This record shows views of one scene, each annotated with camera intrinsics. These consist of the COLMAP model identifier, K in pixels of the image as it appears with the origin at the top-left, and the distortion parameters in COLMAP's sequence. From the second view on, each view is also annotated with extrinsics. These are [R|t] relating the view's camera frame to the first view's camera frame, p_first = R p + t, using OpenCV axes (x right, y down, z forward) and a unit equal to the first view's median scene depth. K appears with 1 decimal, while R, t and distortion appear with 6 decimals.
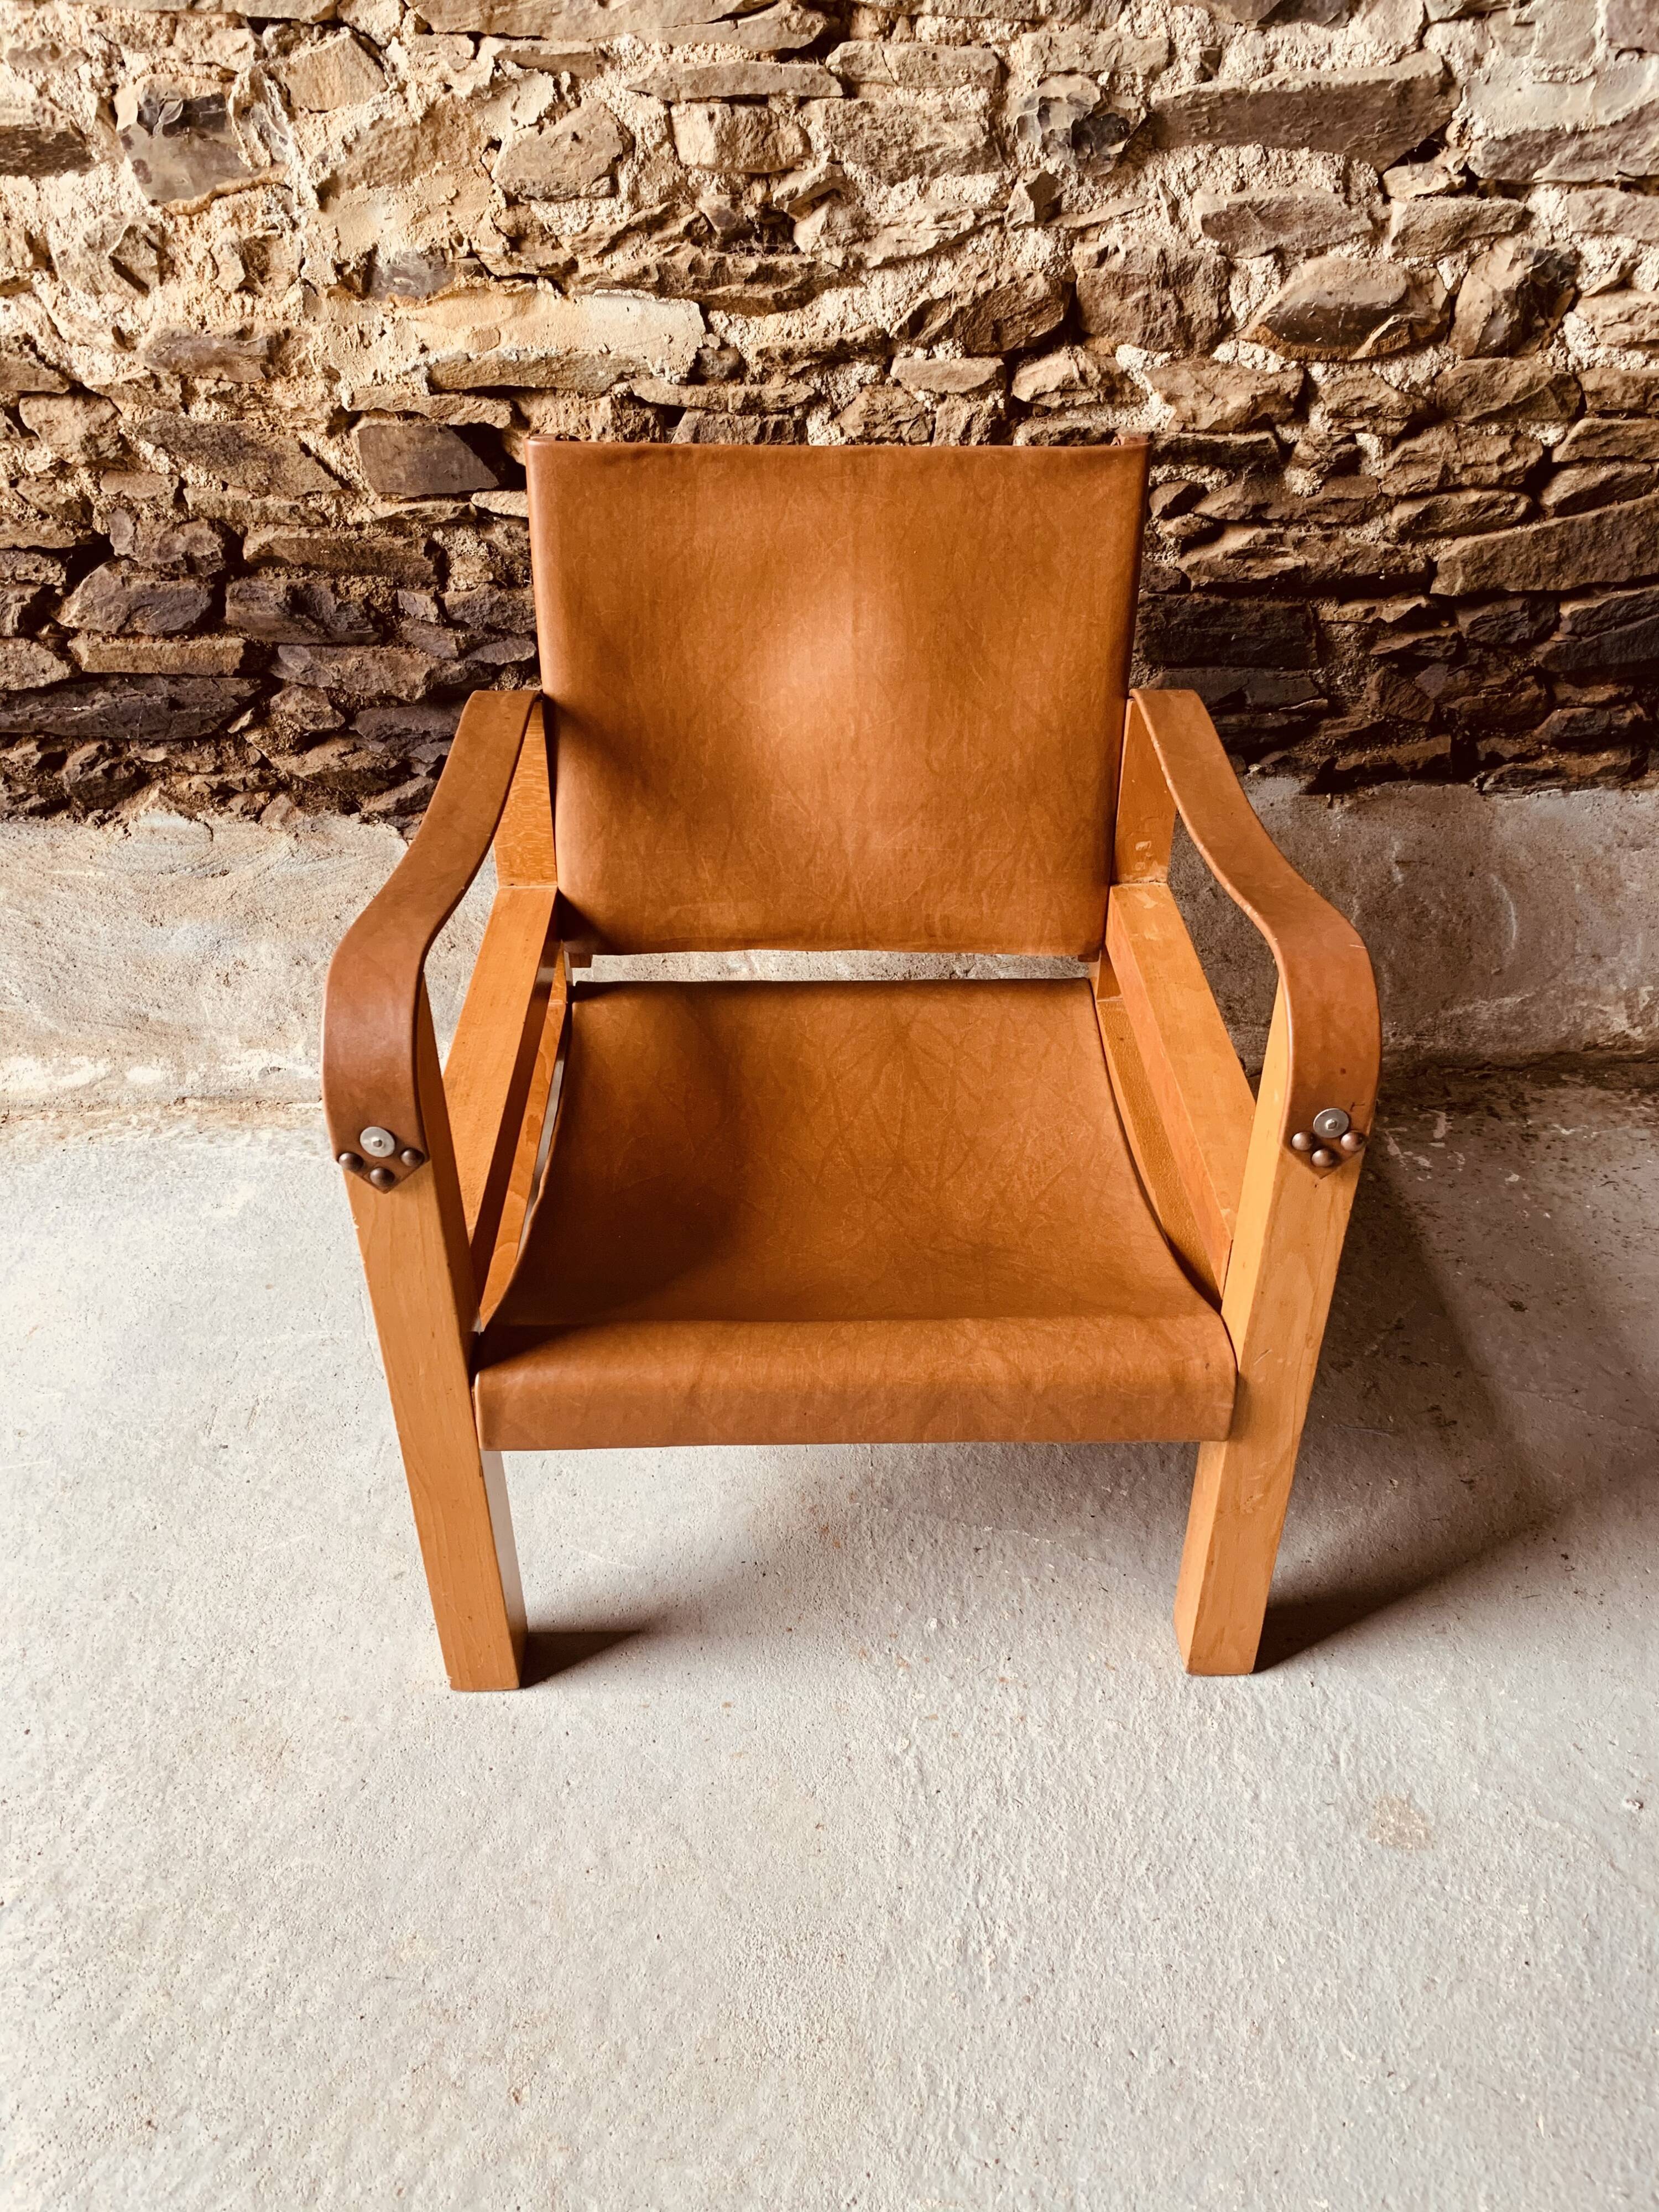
lens RADIAL K [[1700.7, 0, 829.0], [0, 1700.7, 1092.5], [0, 0, 1]] dist [0.002258, 0.001923]
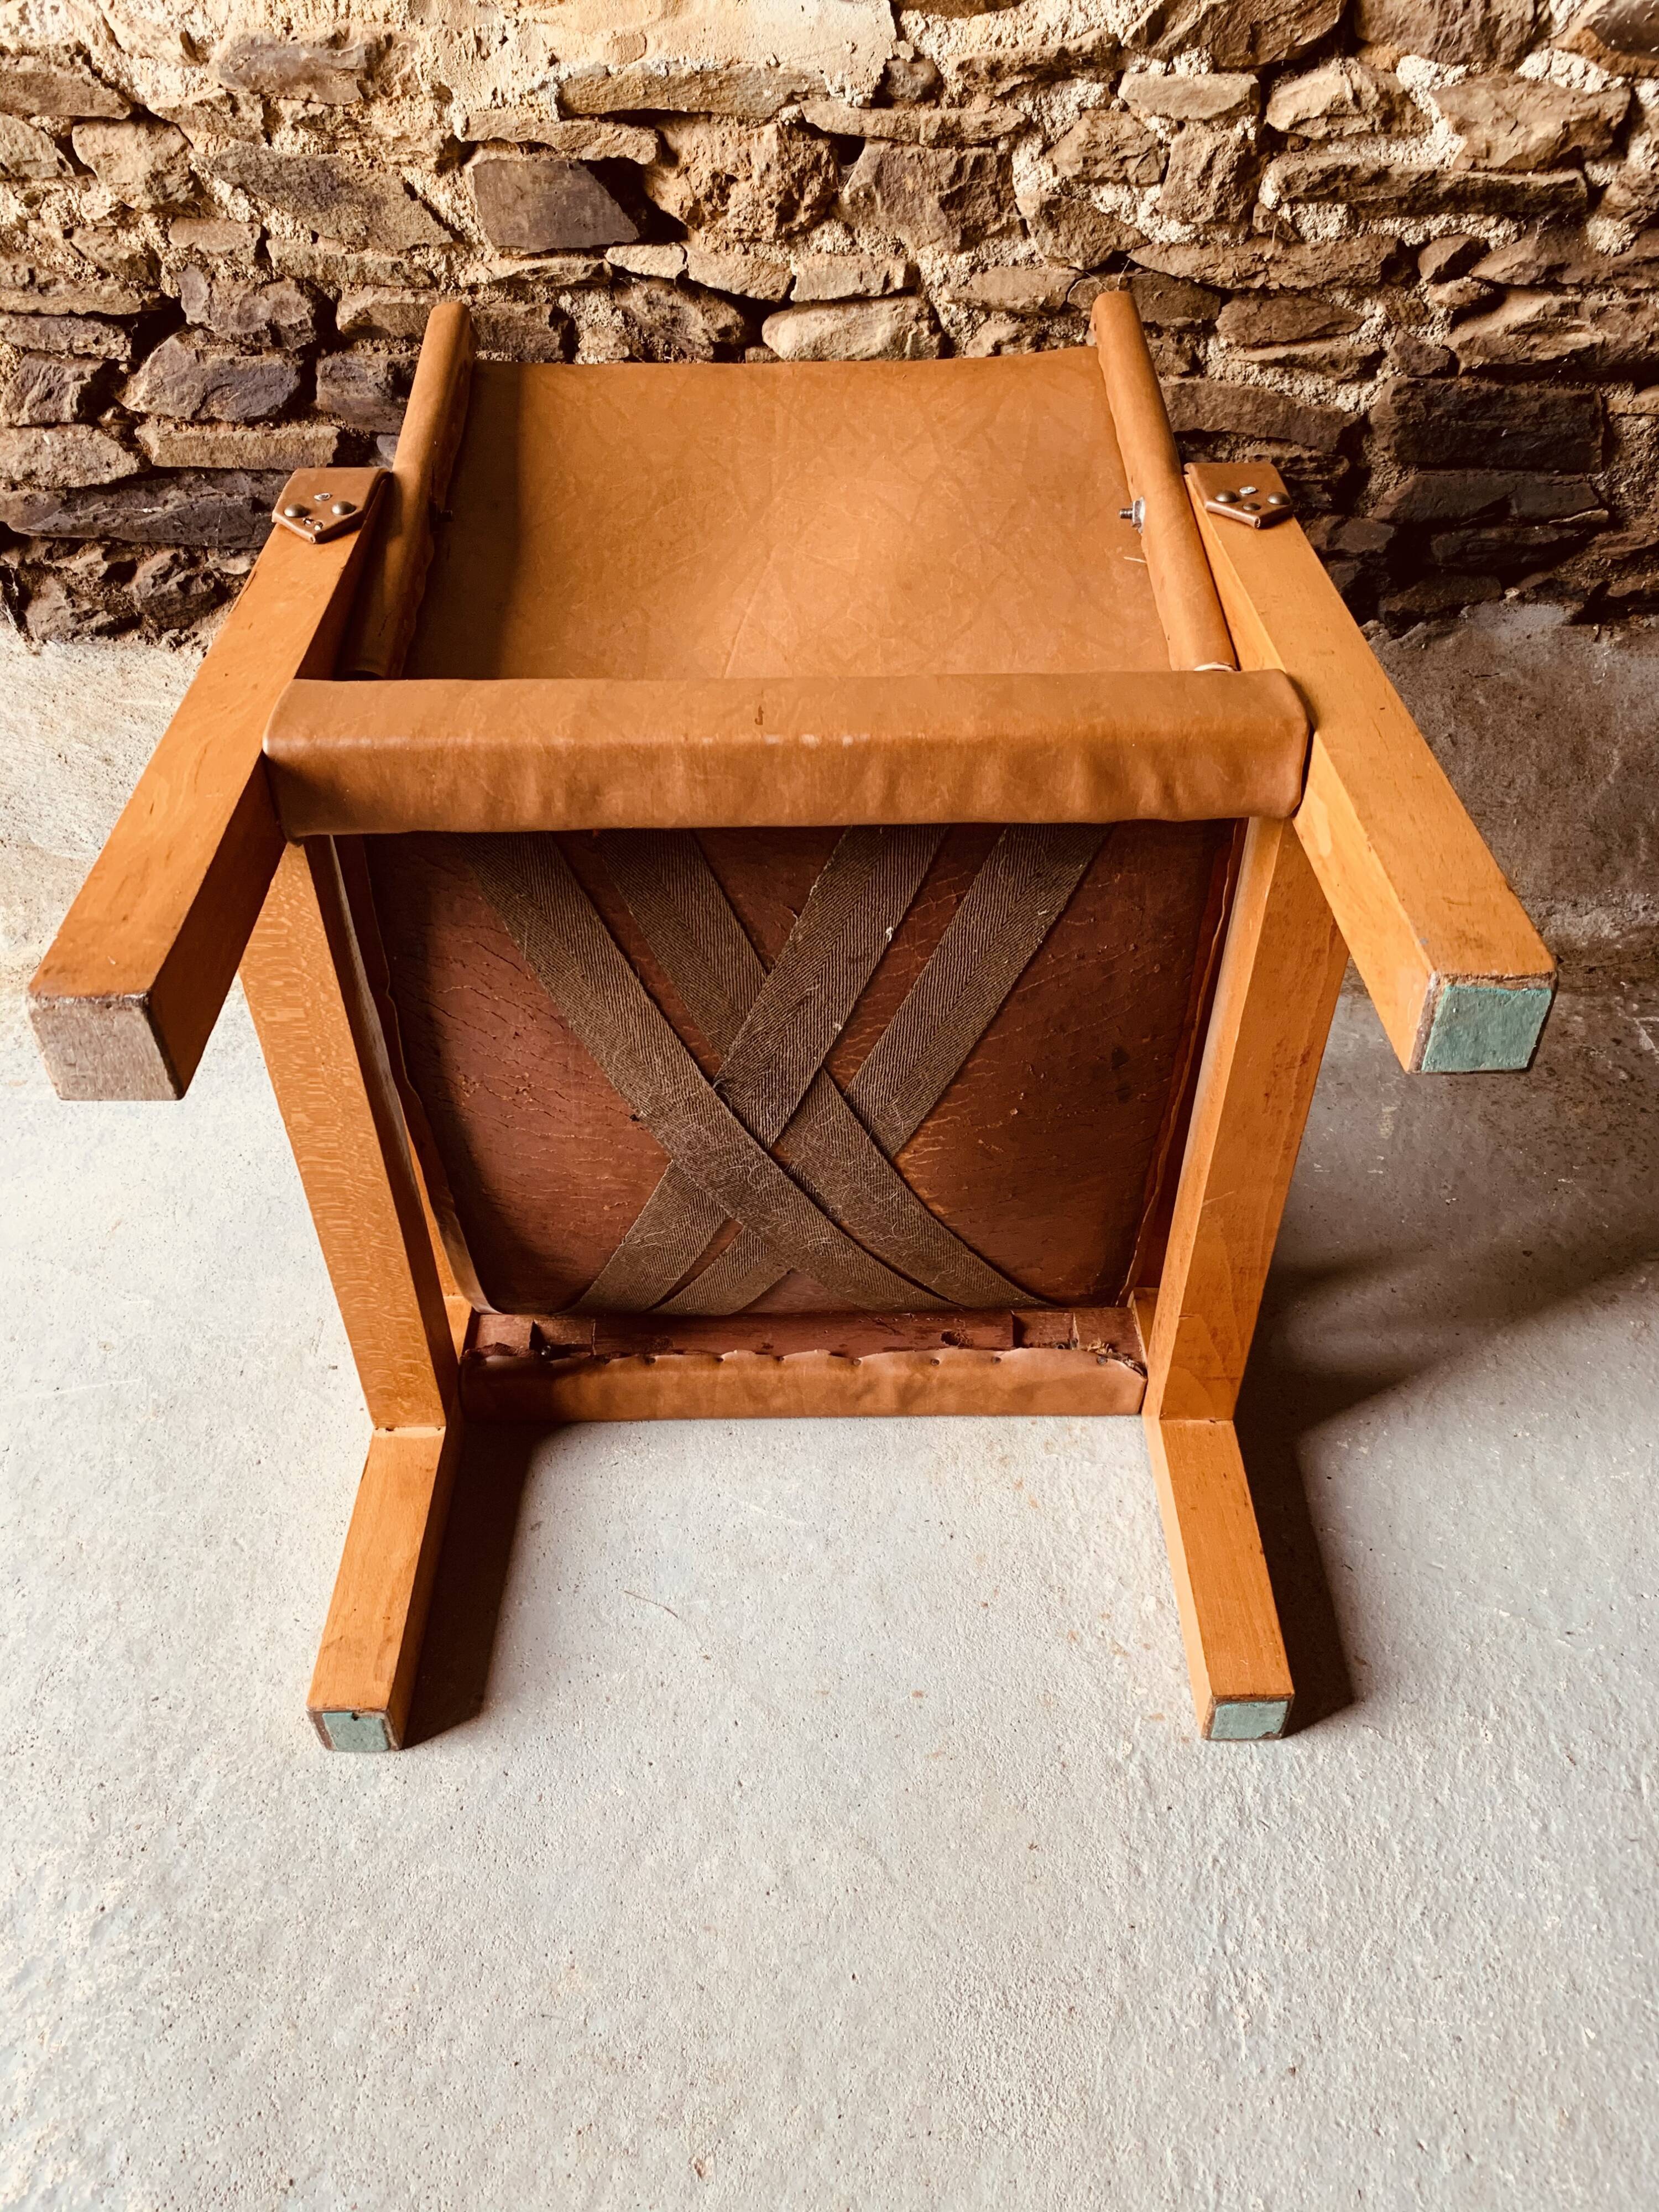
lens RADIAL K [[1700.7, 0, 825.7], [0, 1700.7, 1089.9], [0, 0, 1]] dist [0.002258, 0.001923]
pose [[0.999214, 0.019397, -0.034568, -0.068467], [-0.015887, 0.994954, 0.099065, -0.025930], [0.036315, -0.098438, 0.994480, 0.137218]]
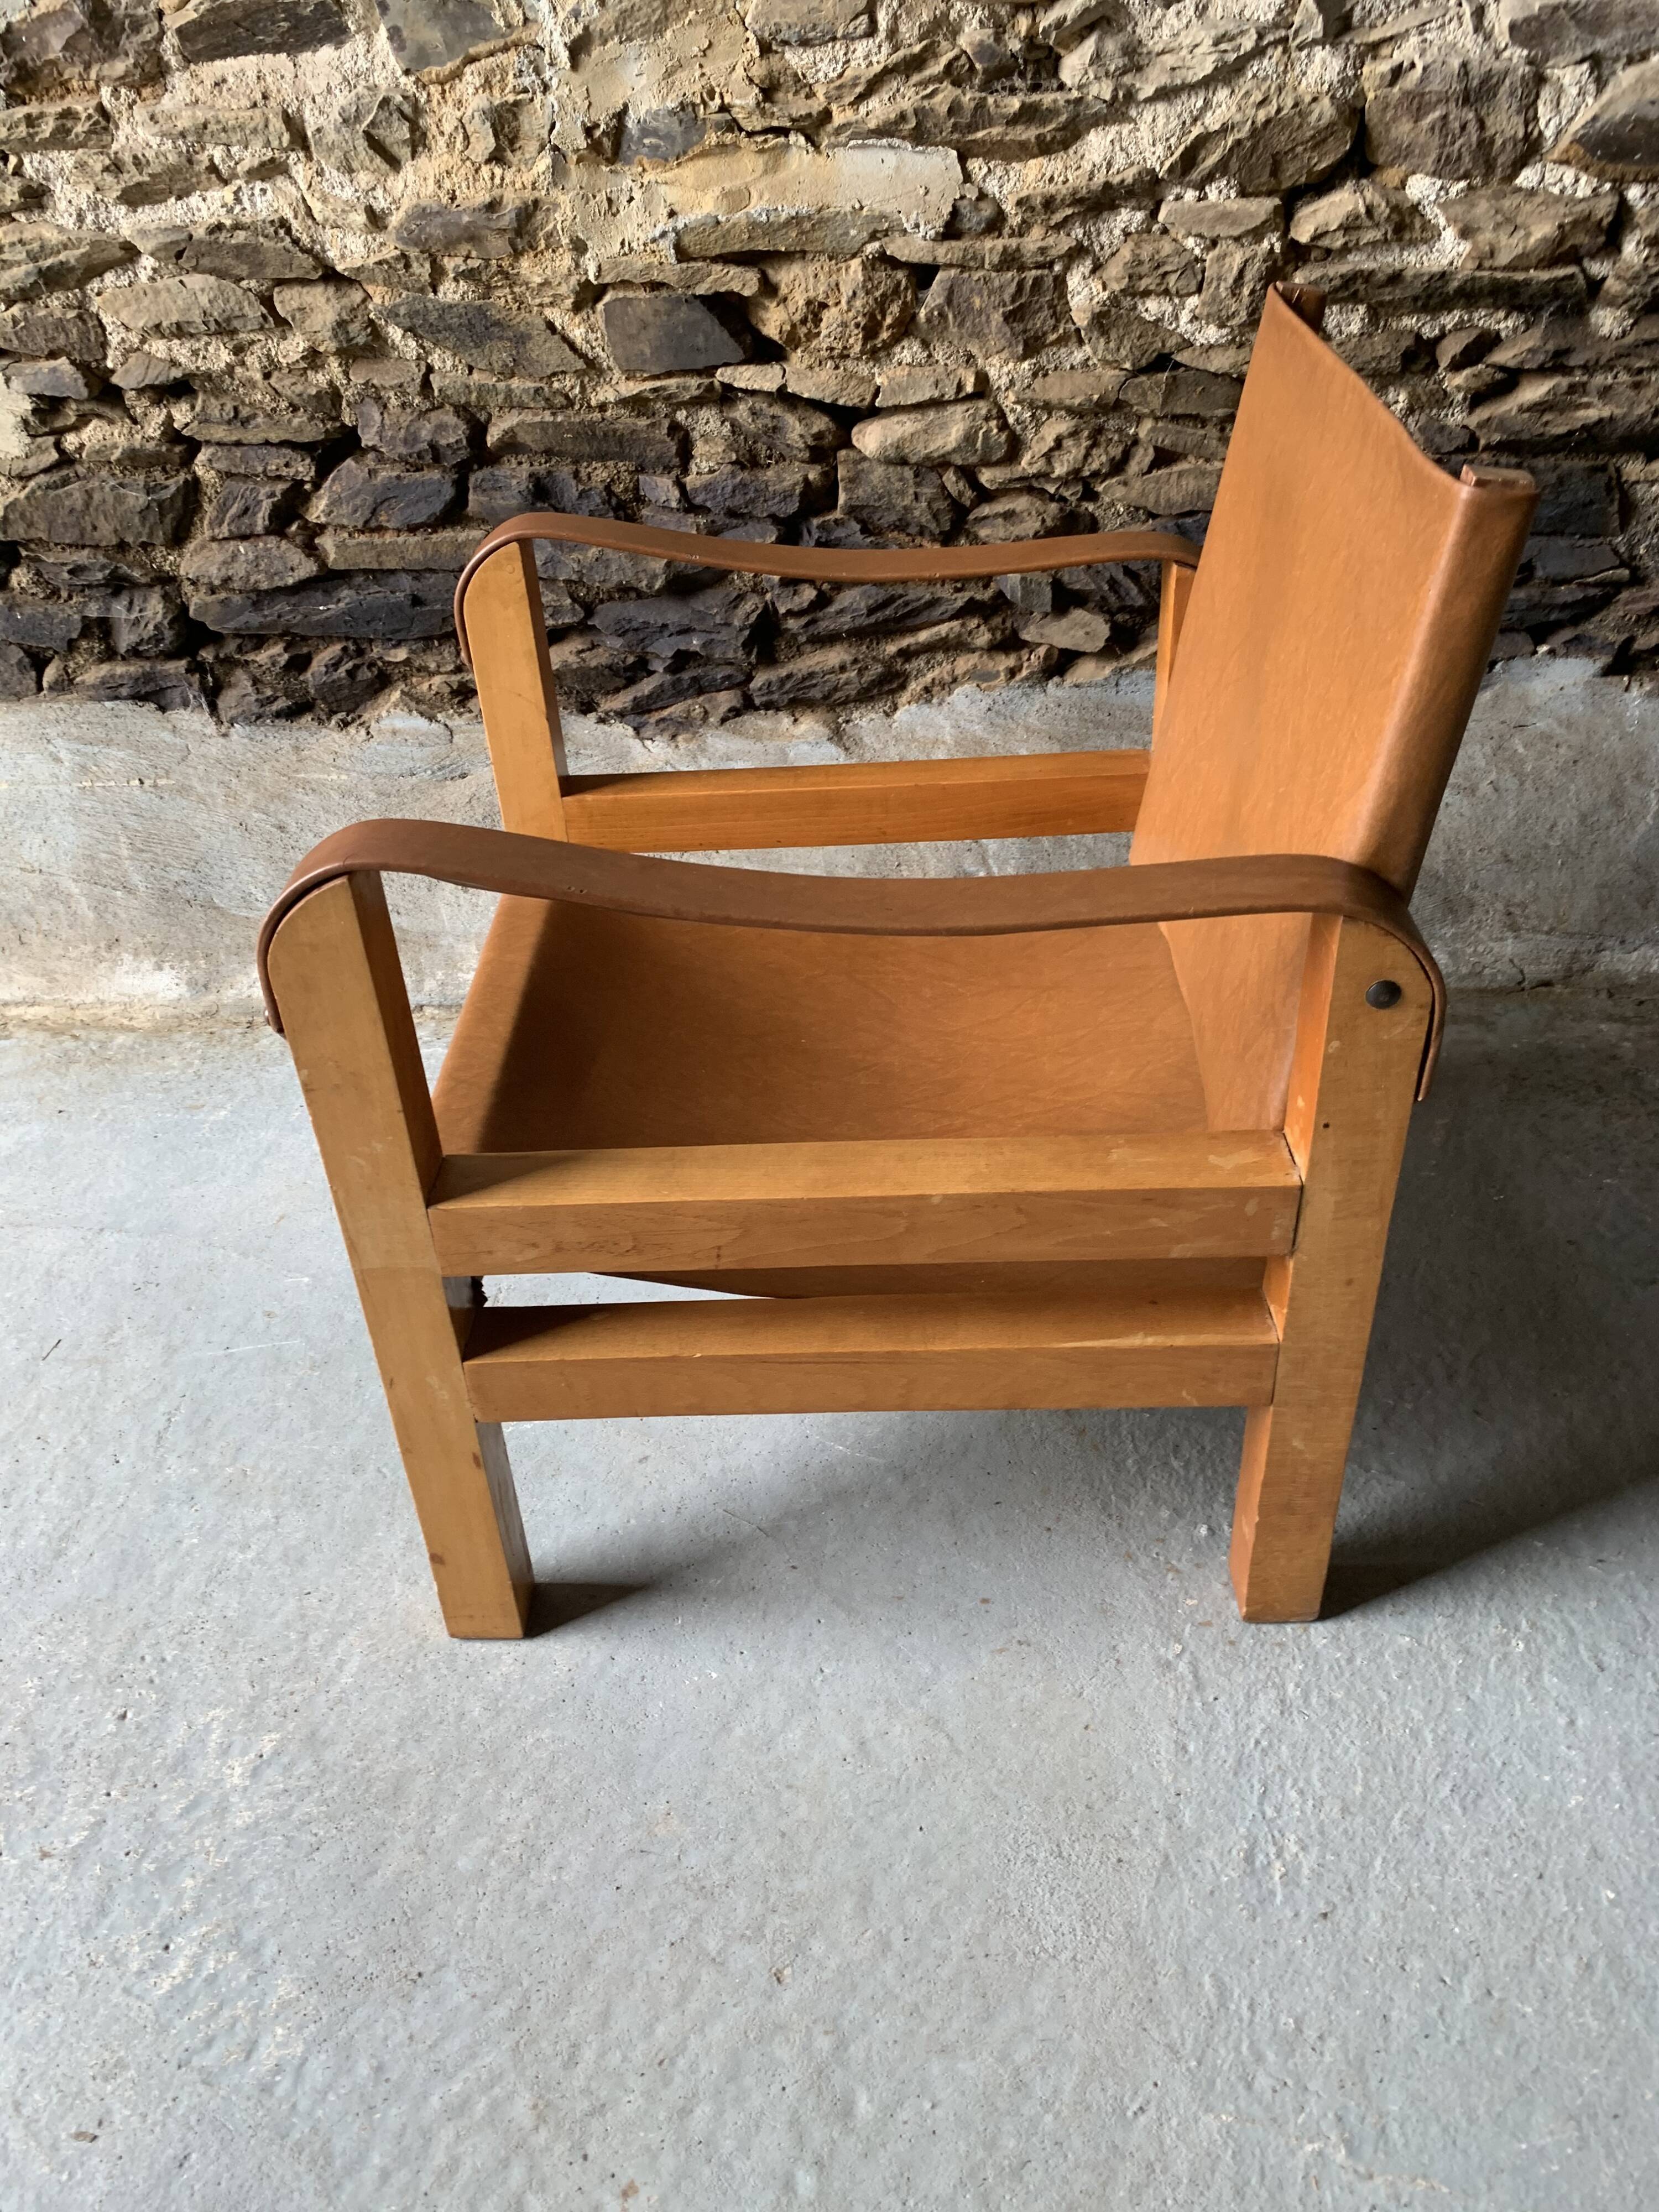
lens RADIAL K [[1700.7, 0, 812.8], [0, 1700.7, 1108.5], [0, 0, 1]] dist [0.002258, 0.001923]
pose [[0.993188, 0.010830, -0.116022, -0.039942], [-0.009667, 0.999897, 0.010581, 0.062339], [0.116125, -0.009388, 0.993190, 0.039411]]
